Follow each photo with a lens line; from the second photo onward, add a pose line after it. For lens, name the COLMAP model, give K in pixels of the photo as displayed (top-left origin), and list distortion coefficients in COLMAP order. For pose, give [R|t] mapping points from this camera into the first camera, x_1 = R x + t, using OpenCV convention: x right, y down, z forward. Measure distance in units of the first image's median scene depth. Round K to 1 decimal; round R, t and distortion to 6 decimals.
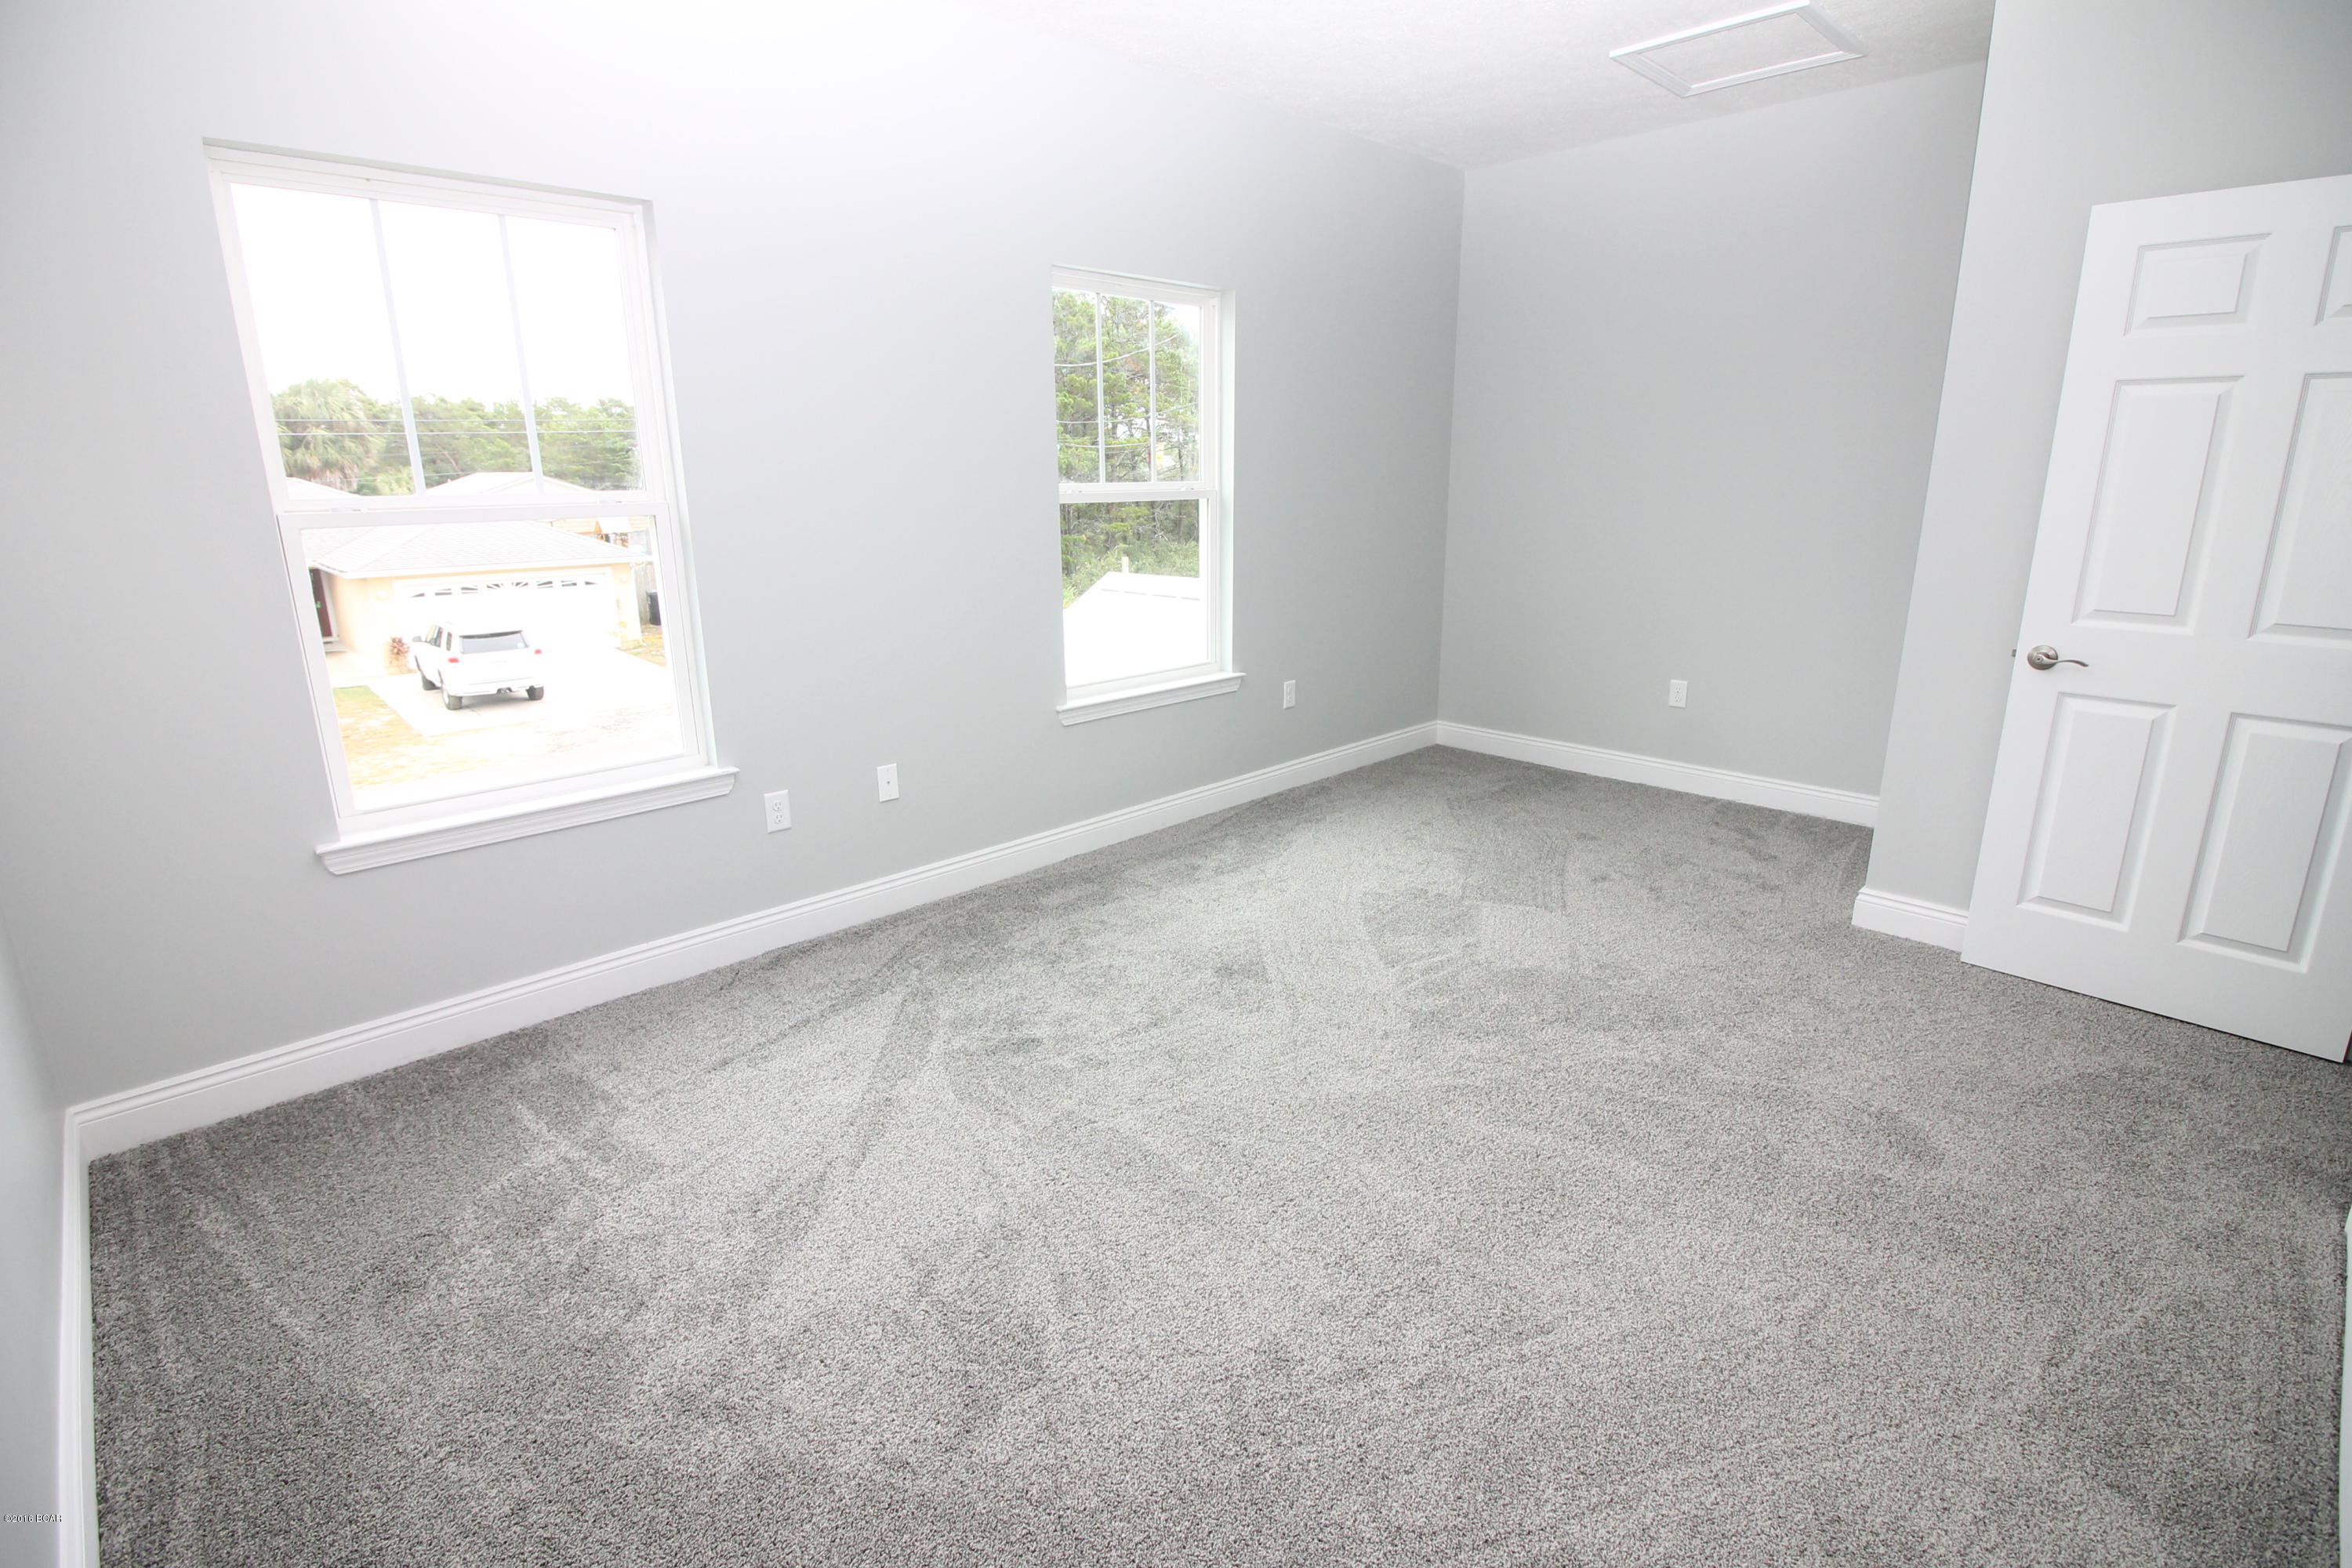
lens RADIAL K [[1105.5, 0, 1182.3], [0, 1105.5, 749.7], [0, 0, 1]] dist [0.001007, 0.000116]
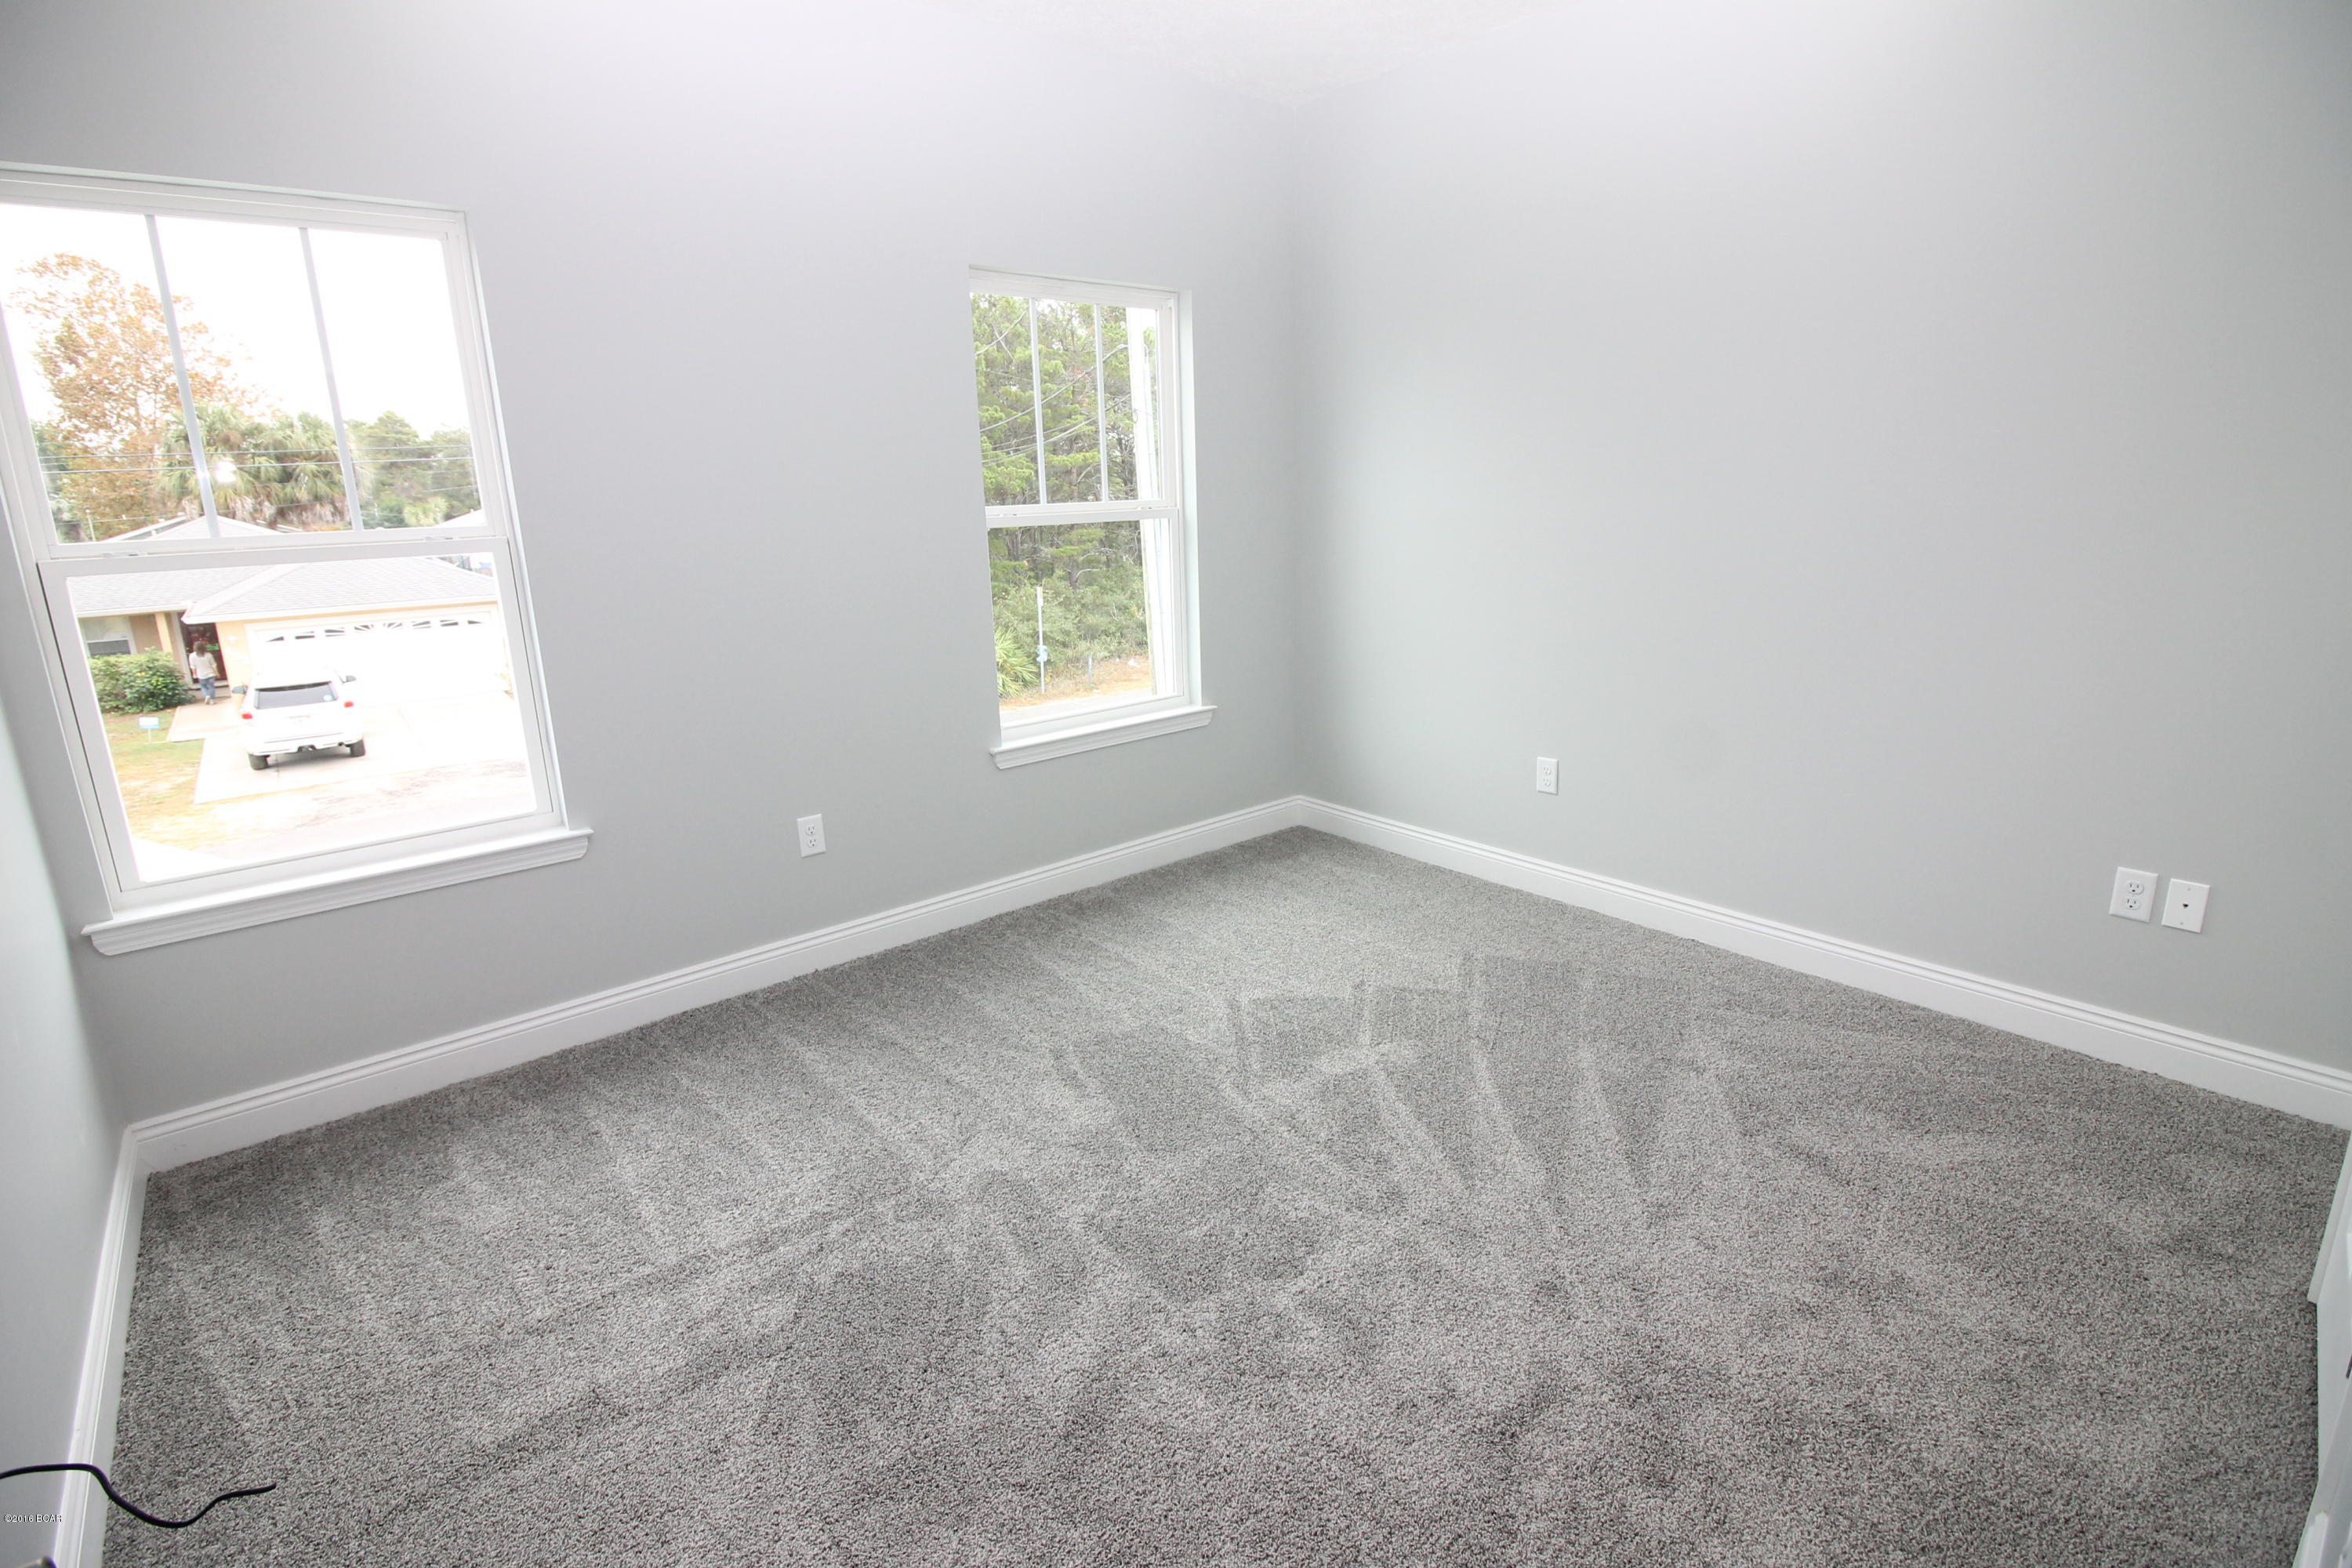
lens RADIAL K [[1105.5, 0, 1182.3], [0, 1105.5, 749.7], [0, 0, 1]] dist [0.001007, 0.000116]
pose [[0.997976, -0.003975, -0.063474, 0.103321], [0.003171, 0.999914, -0.012754, -0.025716], [0.063519, 0.012527, 0.997902, 0.095903]]
